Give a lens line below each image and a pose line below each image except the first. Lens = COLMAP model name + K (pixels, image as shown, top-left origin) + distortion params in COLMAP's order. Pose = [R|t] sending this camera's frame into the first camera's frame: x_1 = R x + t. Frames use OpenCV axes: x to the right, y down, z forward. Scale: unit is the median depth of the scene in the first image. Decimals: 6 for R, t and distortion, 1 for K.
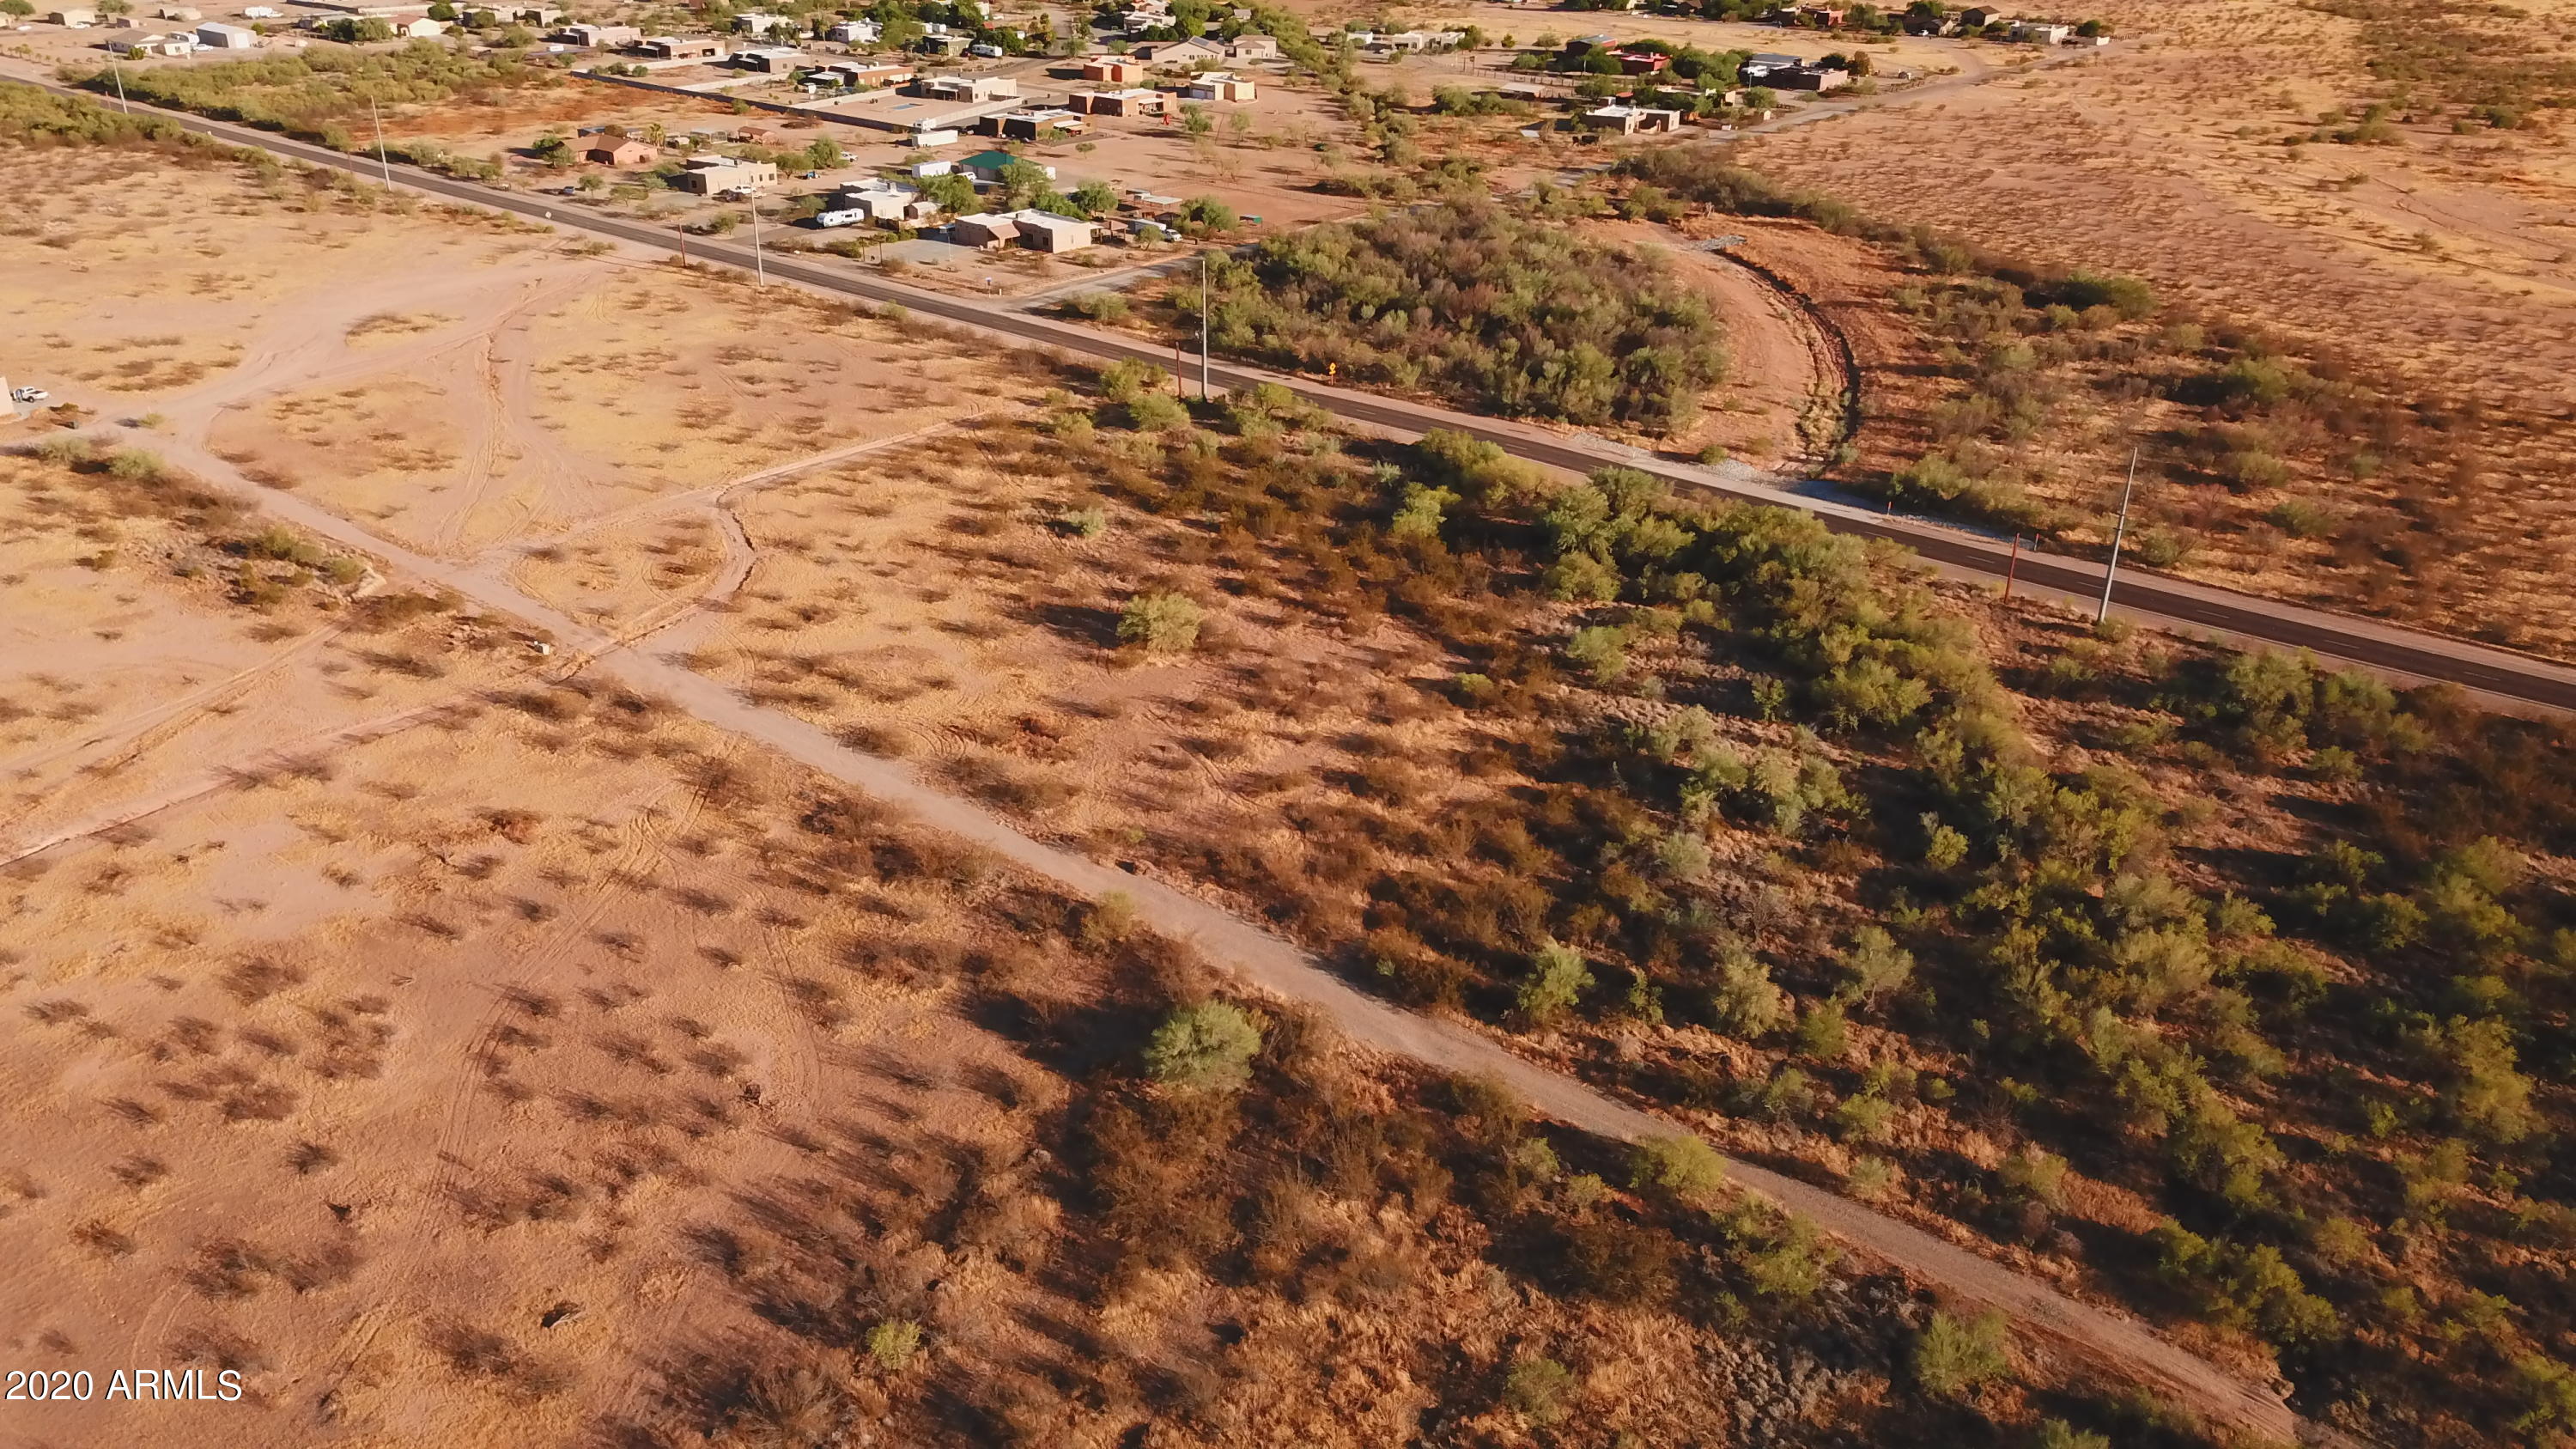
lens RADIAL K [[1967.5, 0, 1264.5], [0, 1967.5, 727.5], [0, 0, 1]] dist [0.006079, 0.005004]
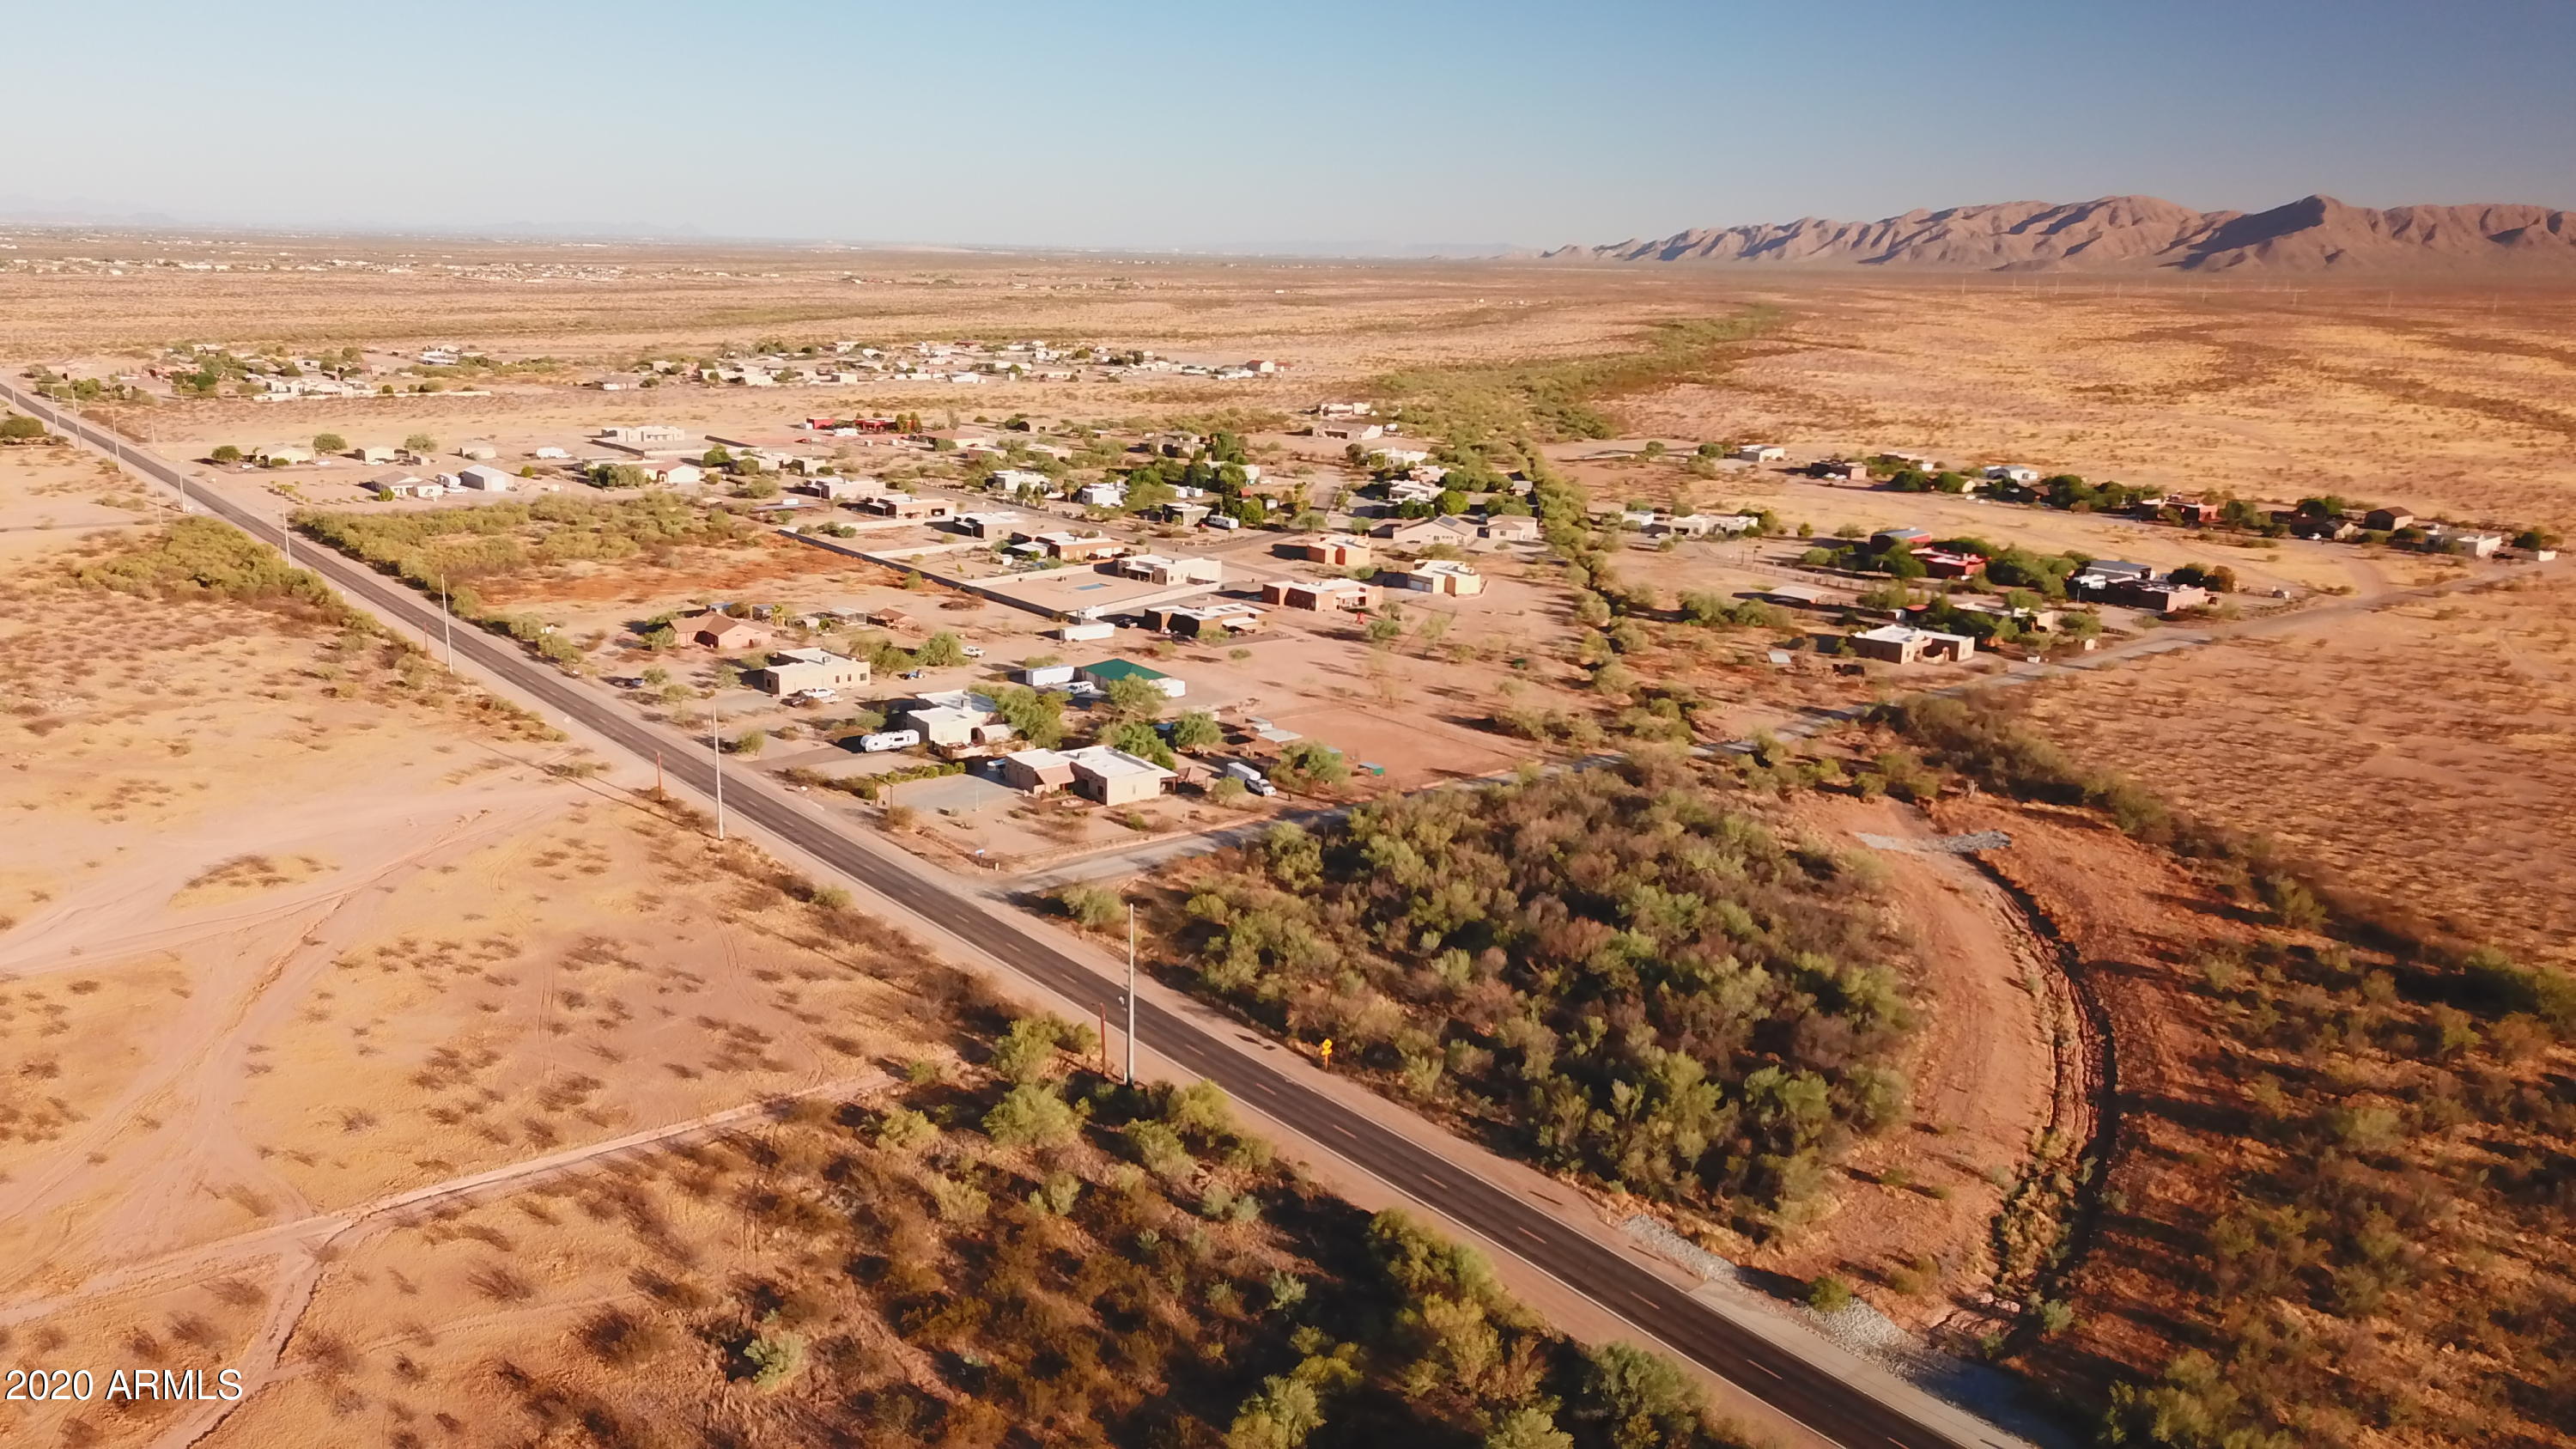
lens RADIAL K [[1967.5, 0, 1264.5], [0, 1967.5, 727.5], [0, 0, 1]] dist [0.006079, 0.005004]
pose [[0.979704, 0.058780, -0.191639, 0.134268], [-0.096372, 0.976417, -0.193188, -0.147091], [0.175765, 0.207736, 0.962264, 0.267104]]
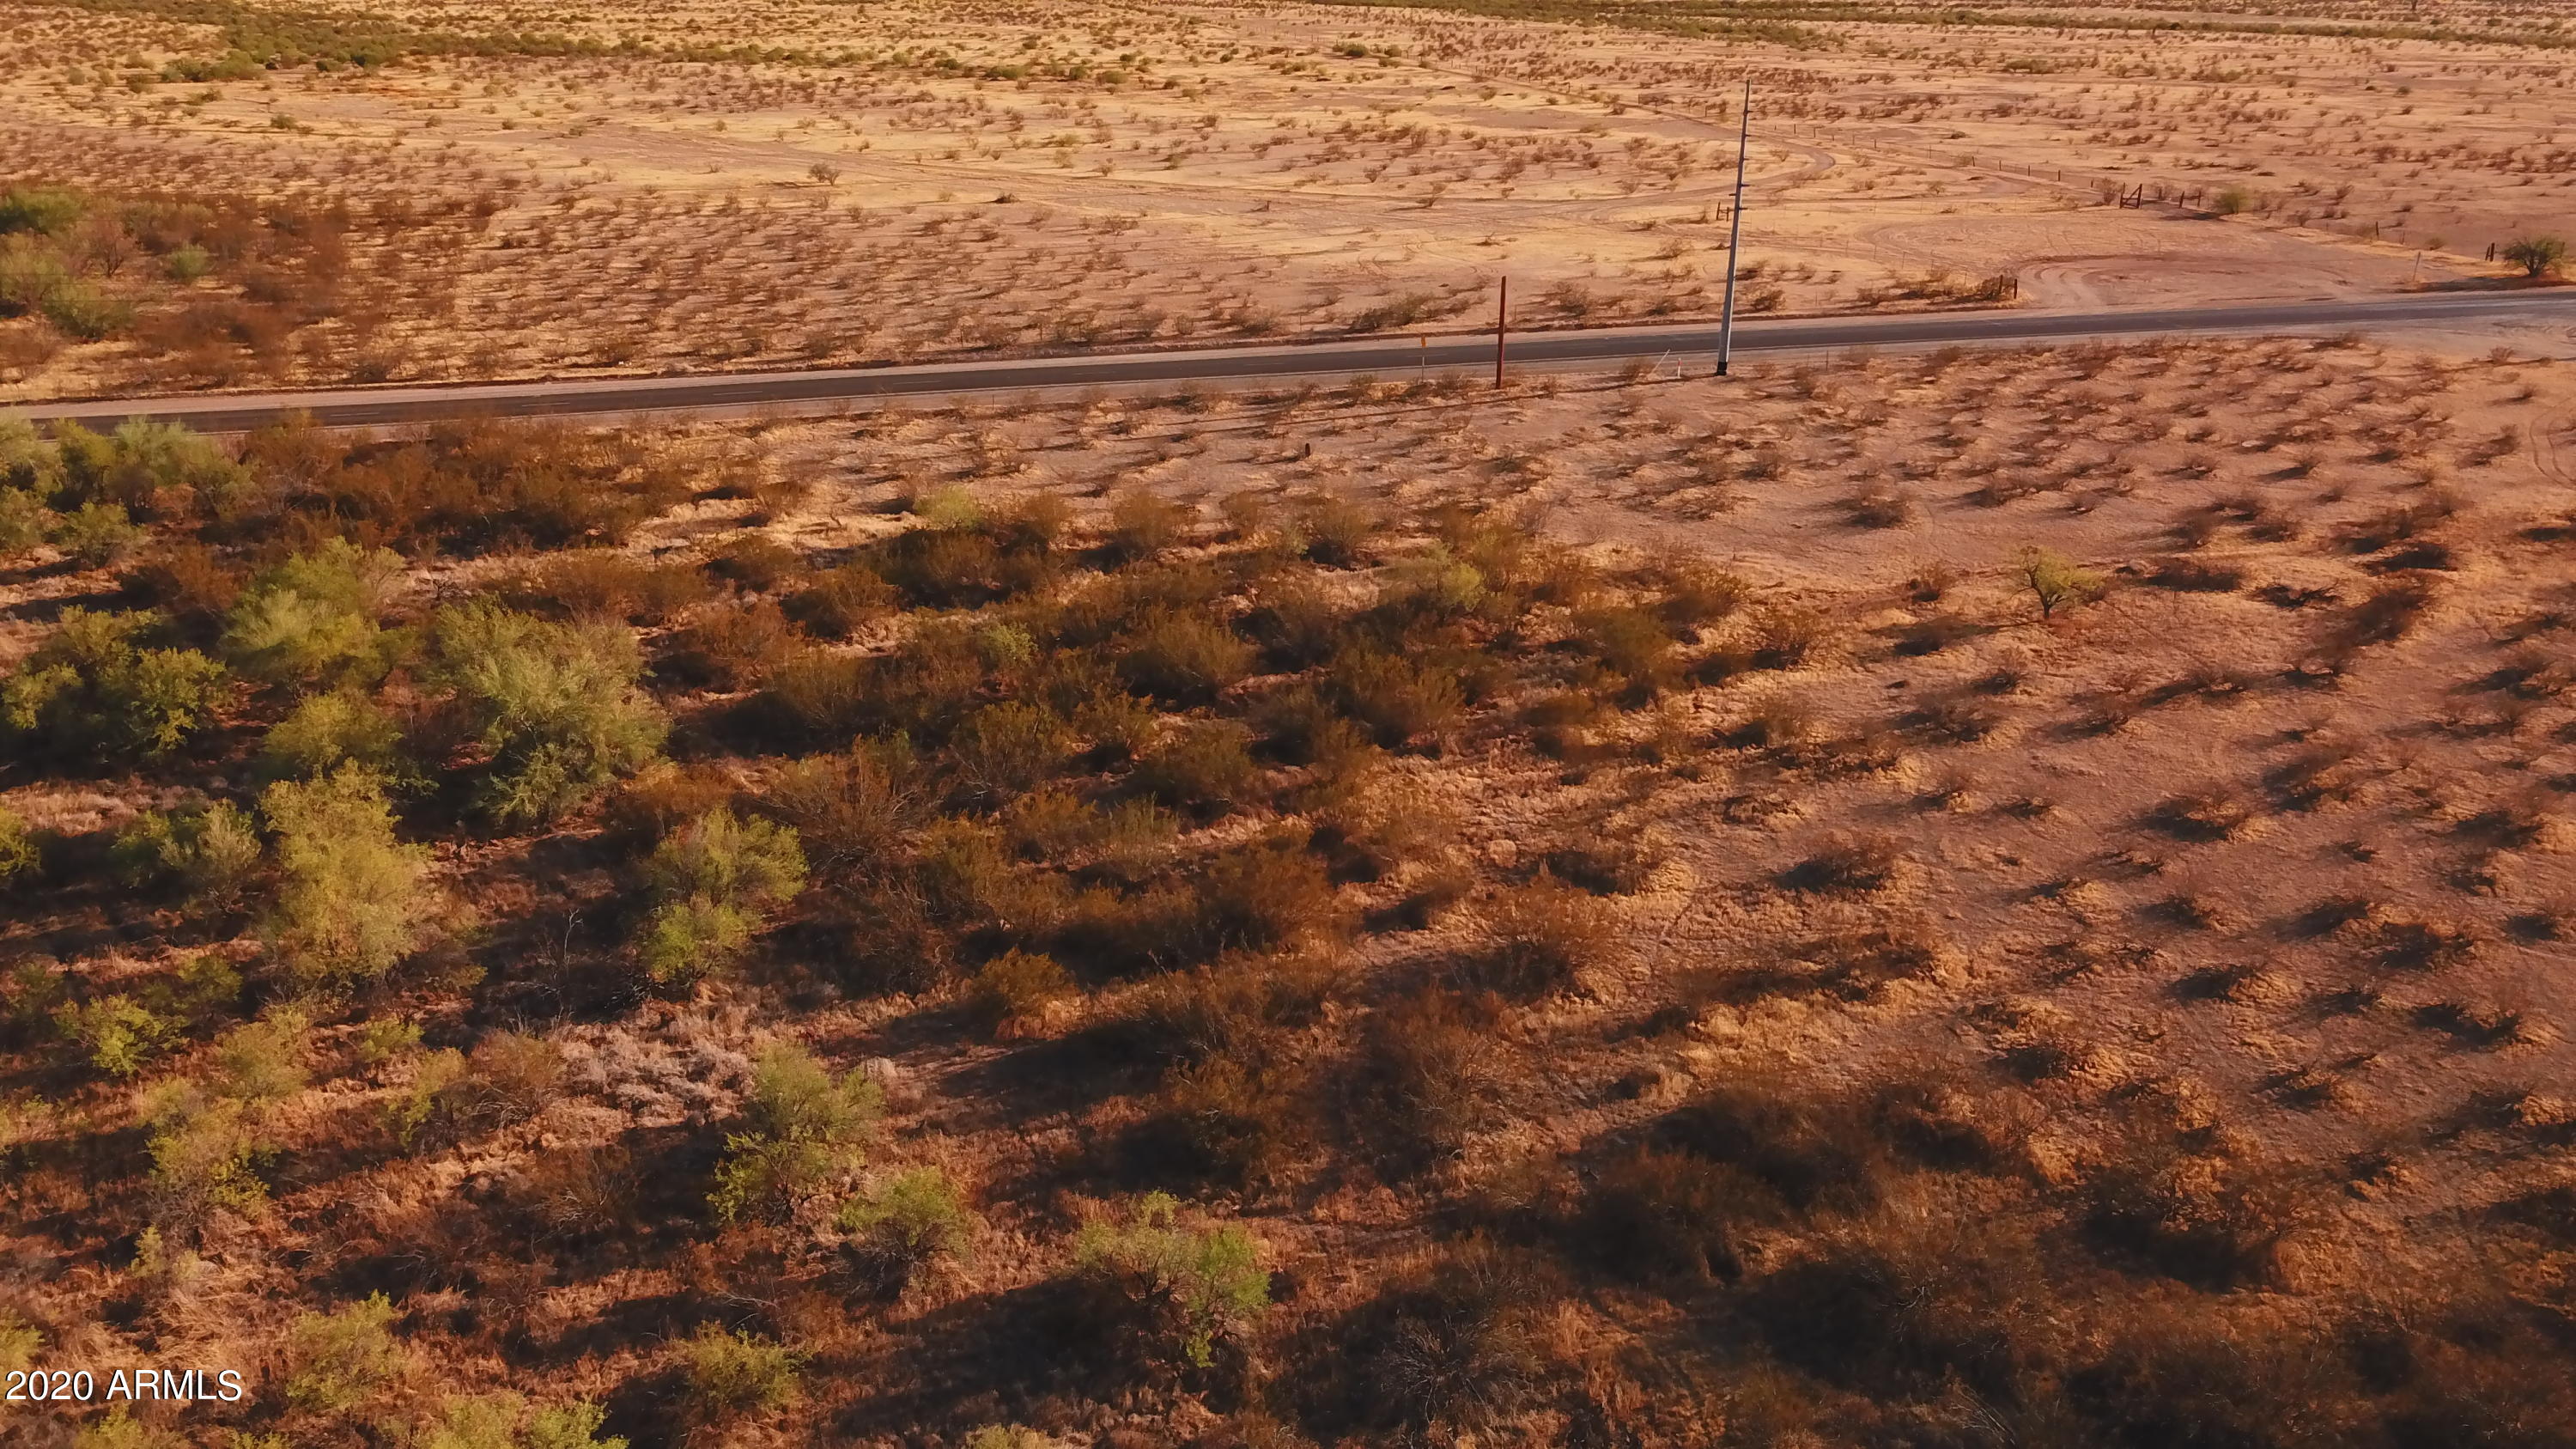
lens RADIAL K [[1967.5, 0, 1264.5], [0, 1967.5, 727.5], [0, 0, 1]] dist [0.006079, 0.005004]
pose [[0.609113, -0.300806, 0.733823, 0.172070], [0.341165, 0.934674, 0.099953, 0.072701], [-0.715952, 0.189472, 0.671947, 0.209420]]
